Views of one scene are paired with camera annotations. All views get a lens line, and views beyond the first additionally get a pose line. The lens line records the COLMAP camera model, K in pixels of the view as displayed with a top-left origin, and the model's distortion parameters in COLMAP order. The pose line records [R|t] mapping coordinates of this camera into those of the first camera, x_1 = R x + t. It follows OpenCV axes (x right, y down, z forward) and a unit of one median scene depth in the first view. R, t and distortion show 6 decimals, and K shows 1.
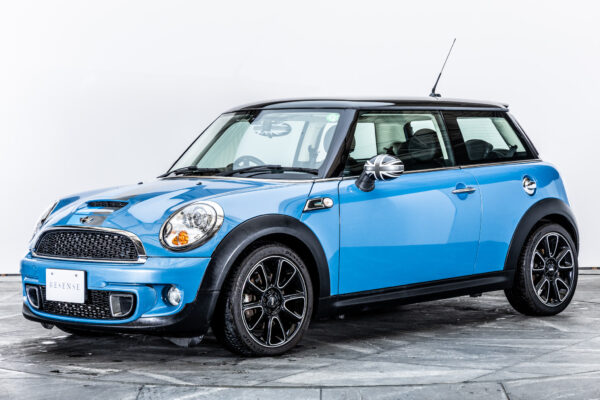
lens RADIAL K [[1522.4, 0, 301.0], [0, 1522.4, 199.7], [0, 0, 1]] dist [-0.061073, 0.000000]
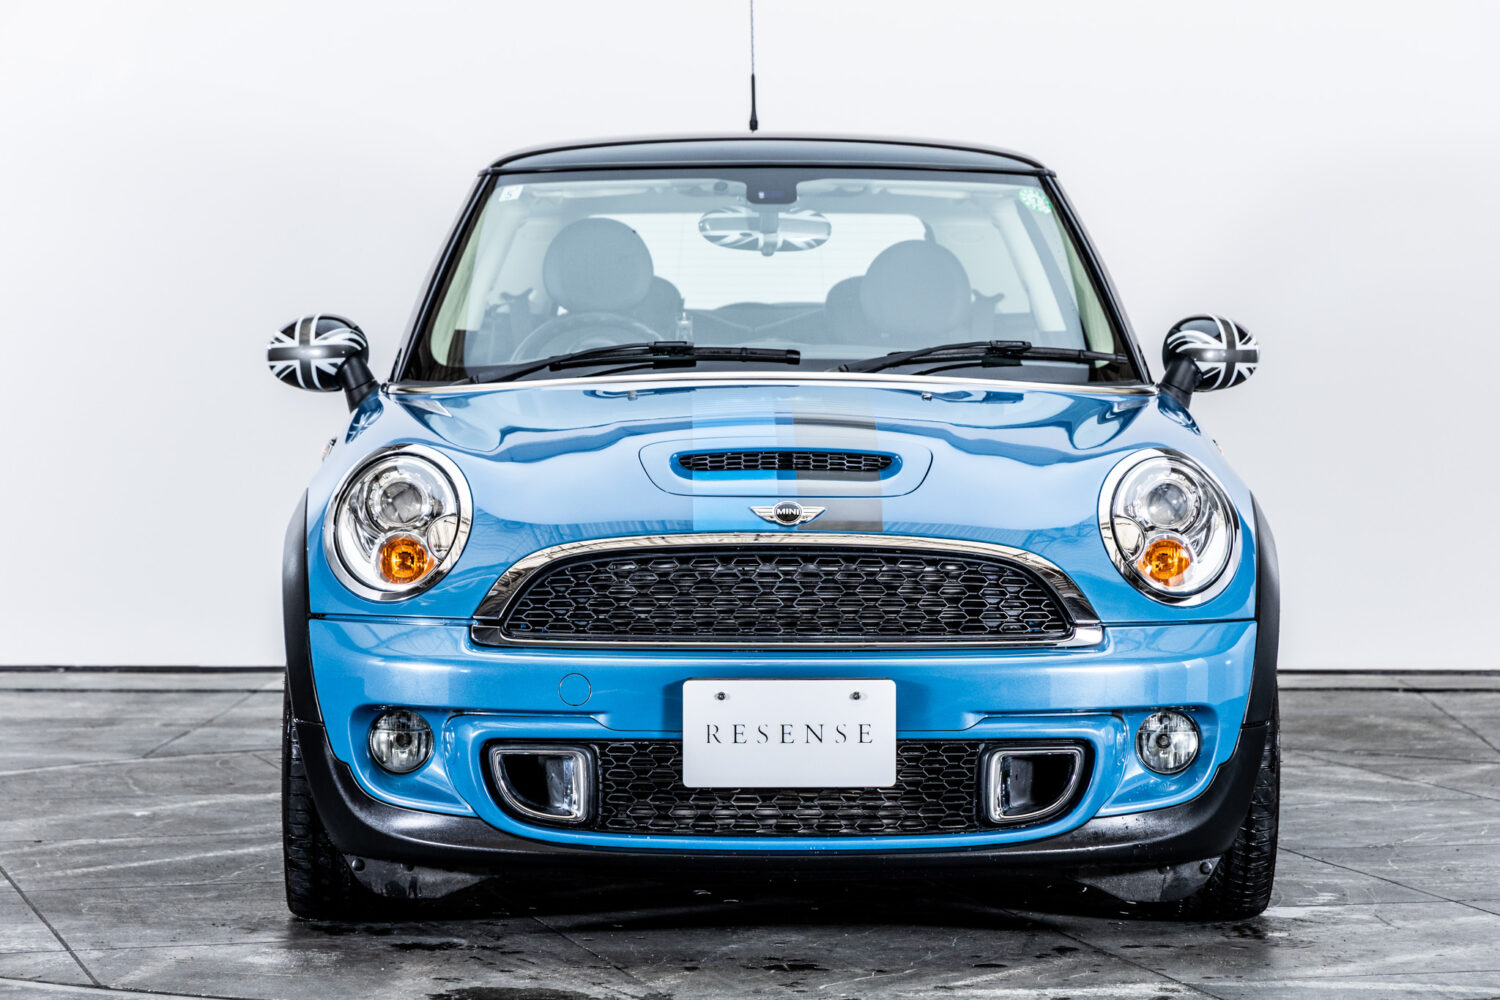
lens RADIAL K [[4492.8, 0, 761.4], [0, 4492.8, 495.8], [0, 0, 1]] dist [0.089110, 0.000000]
pose [[0.684667, -0.011711, 0.728762, -0.824764], [0.005049, 0.999923, 0.011326, -0.000387], [-0.728838, -0.004075, 0.684674, 0.407018]]
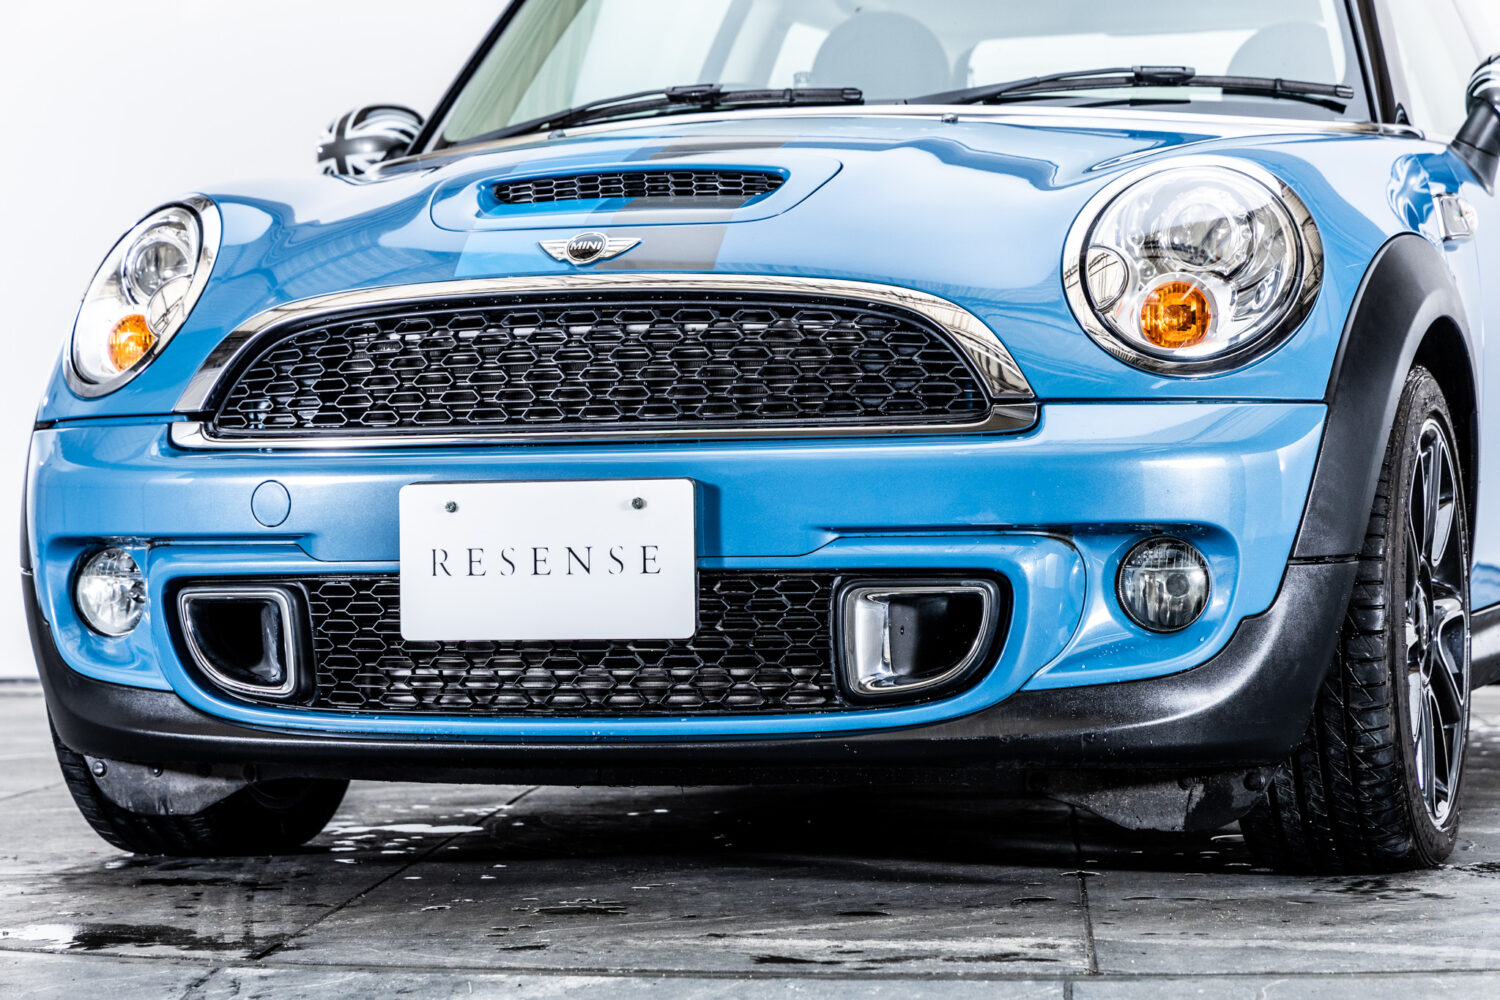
lens RADIAL K [[4108.7, 0, 749.1], [0, 4108.7, 504.3], [0, 0, 1]] dist [0.110497, 0.000000]
pose [[0.888975, 0.000894, 0.457954, -0.392501], [0.013009, 0.999545, -0.027204, 0.065892], [-0.457770, 0.030141, 0.888559, 0.511234]]
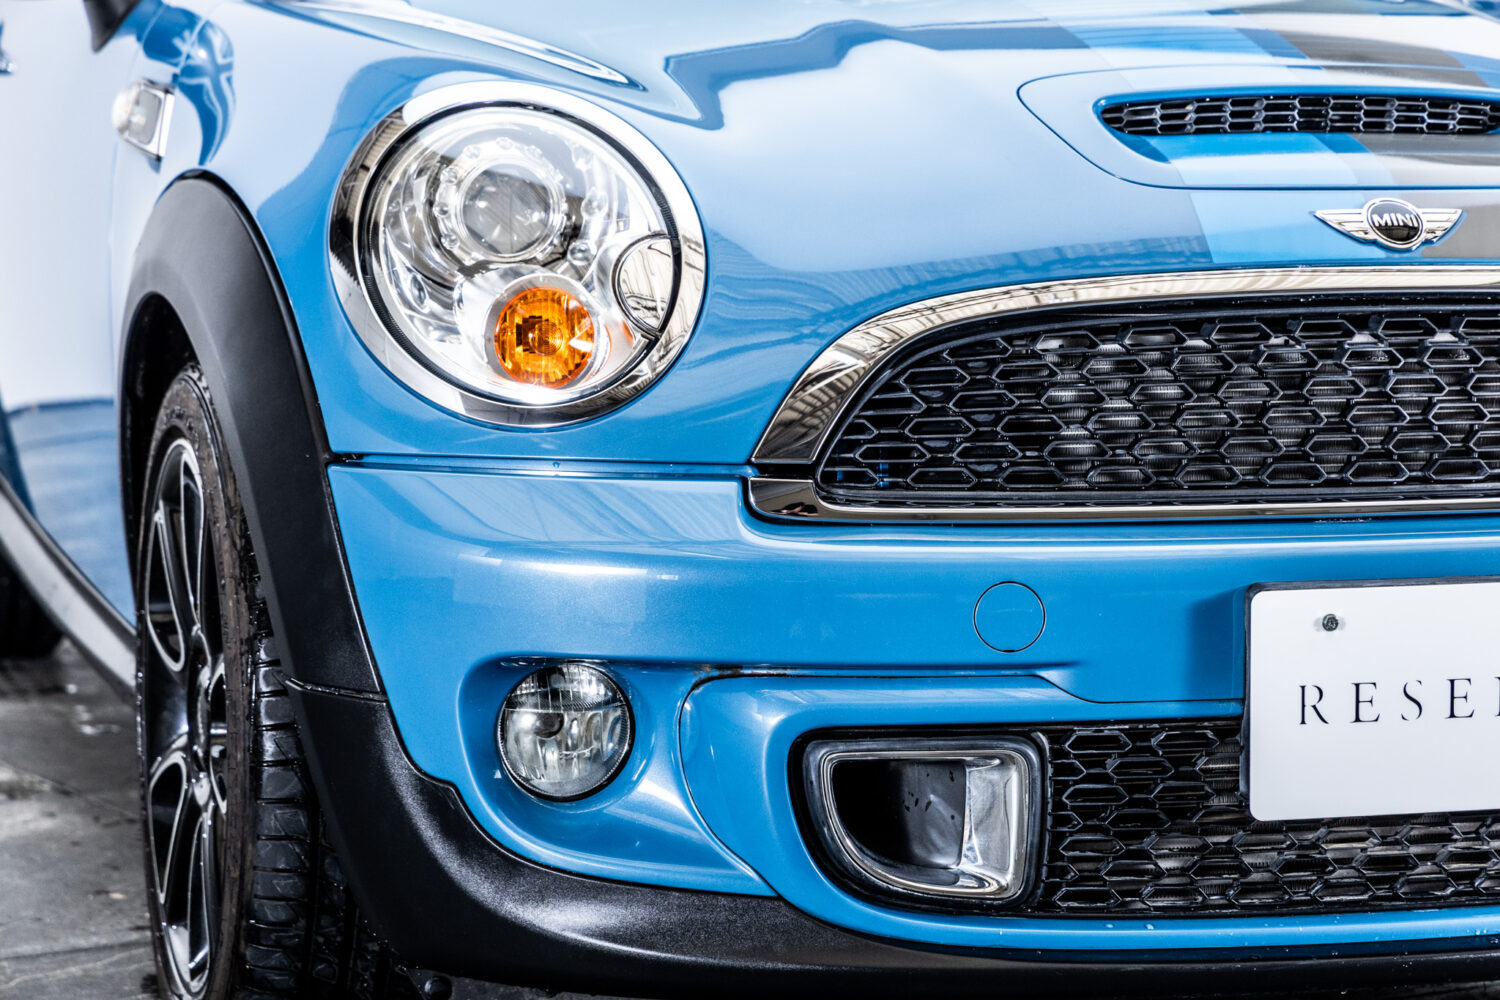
lens RADIAL K [[4492.8, 0, 741.8], [0, 4492.8, 502.5], [0, 0, 1]] dist [0.089110, 0.000000]
pose [[0.476790, -0.077858, 0.875563, -0.561485], [0.011085, 0.996523, 0.082577, 0.003947], [-0.878948, -0.029666, 0.475995, 0.883127]]
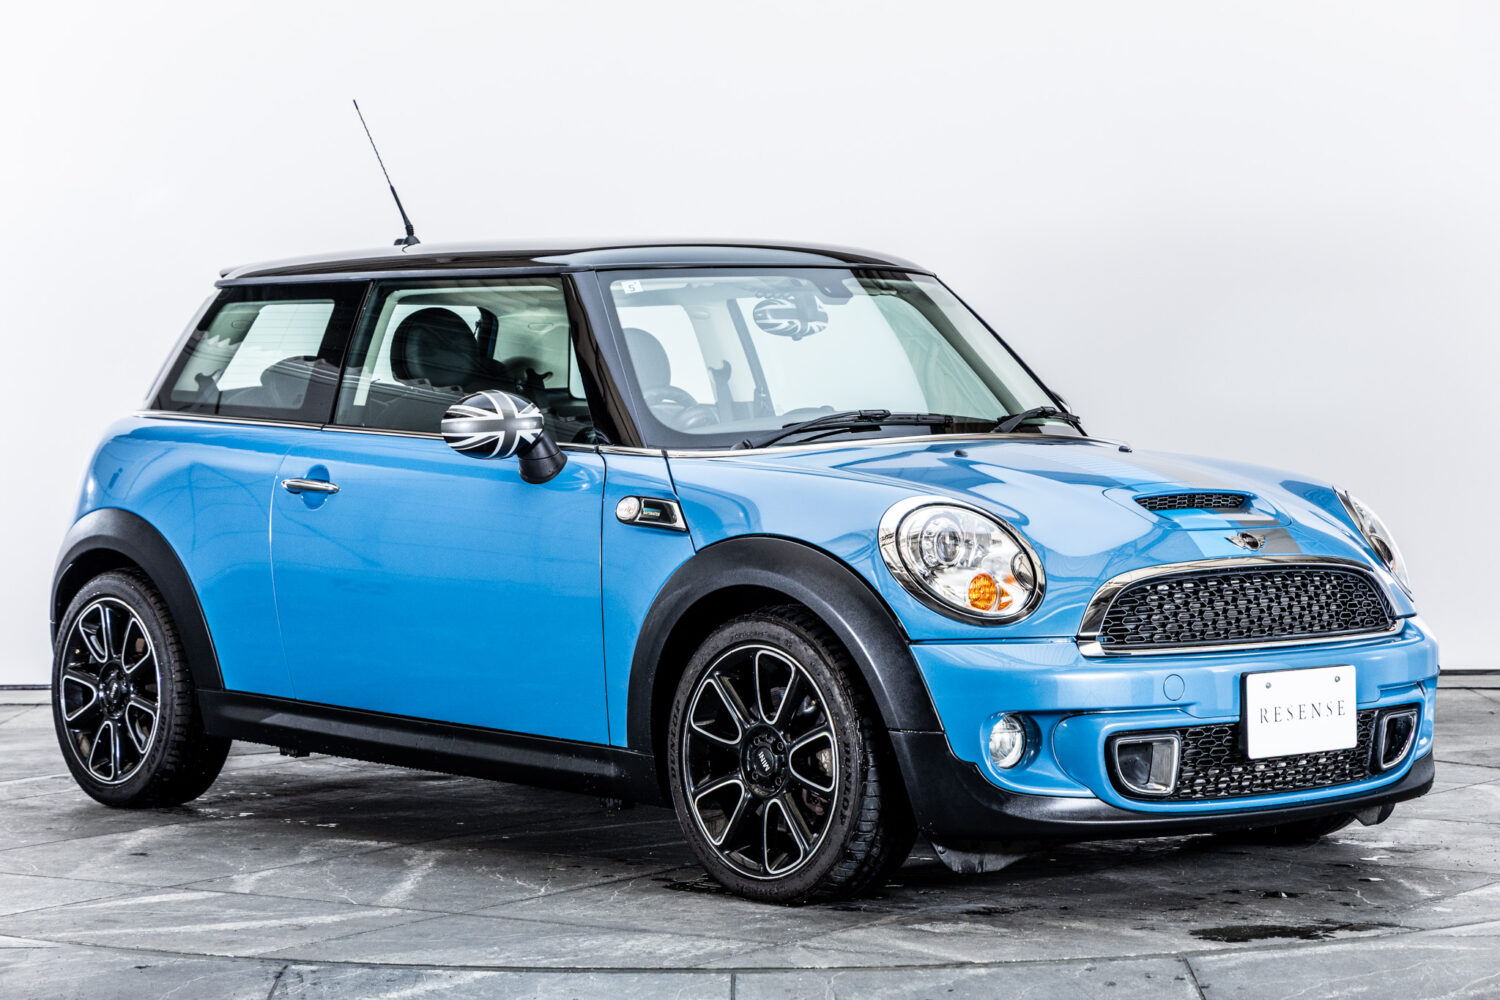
lens RADIAL K [[3812.0, 0, 745.5], [0, 3812.0, 498.4], [0, 0, 1]] dist [-0.034582, 0.000000]
pose [[0.050715, -0.012565, 0.998634, -1.152243], [0.031250, 0.999451, 0.010988, -0.012606], [-0.998224, 0.030650, 0.051080, 1.116715]]
